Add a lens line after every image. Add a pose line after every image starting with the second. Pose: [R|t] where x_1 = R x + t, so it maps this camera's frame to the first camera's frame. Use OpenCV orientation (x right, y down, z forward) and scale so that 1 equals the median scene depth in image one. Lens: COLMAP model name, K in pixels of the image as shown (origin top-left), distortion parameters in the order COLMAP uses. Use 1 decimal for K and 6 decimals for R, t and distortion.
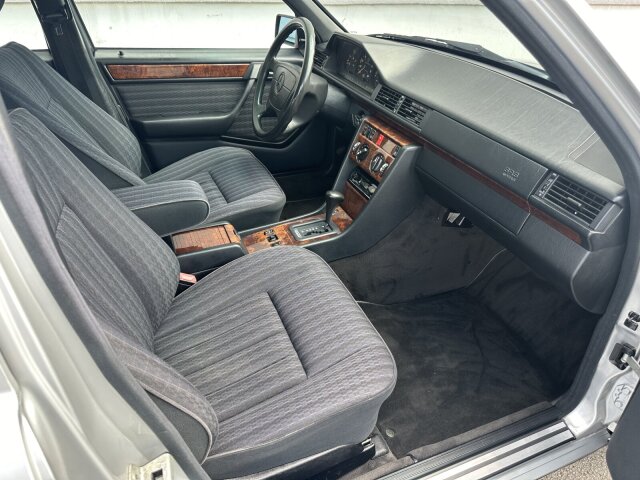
lens RADIAL K [[447.7, 0, 324.7], [0, 447.7, 240.4], [0, 0, 1]] dist [0.005581, -0.033527]
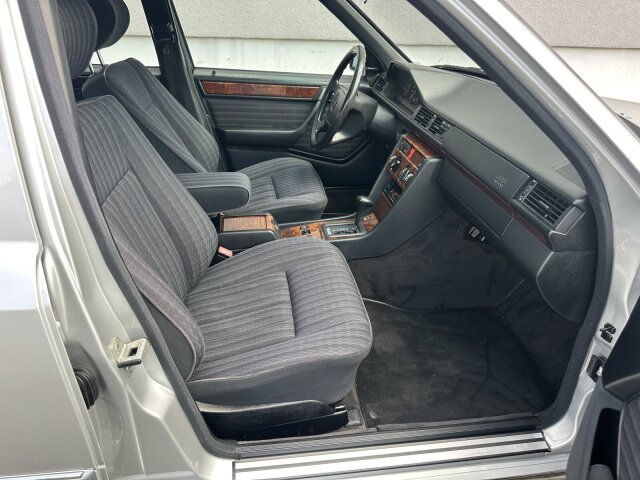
lens RADIAL K [[447.7, 0, 320.7], [0, 447.7, 241.7], [0, 0, 1]] dist [0.005581, -0.033527]
pose [[0.967467, 0.116796, -0.224426, 0.184366], [-0.134046, 0.988959, -0.063176, 0.089220], [0.214569, 0.091204, 0.972441, -0.095365]]
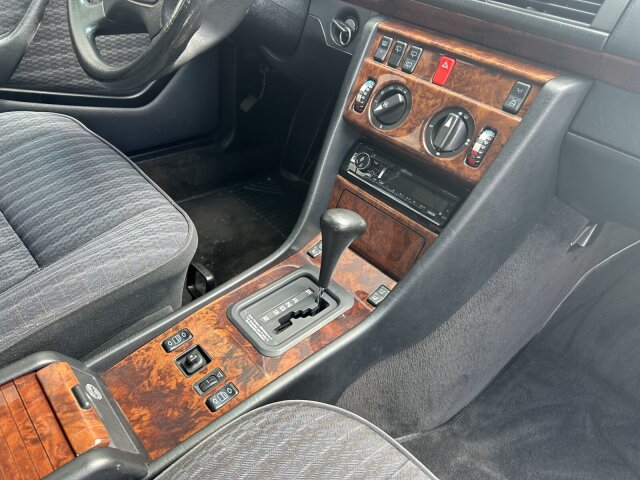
lens RADIAL K [[447.7, 0, 323.5], [0, 447.7, 230.6], [0, 0, 1]] dist [0.005581, -0.033527]
pose [[0.937875, -0.144382, 0.315507, -0.123124], [0.118244, 0.987877, 0.100581, -0.139423], [-0.326204, -0.057026, 0.943578, 0.661549]]
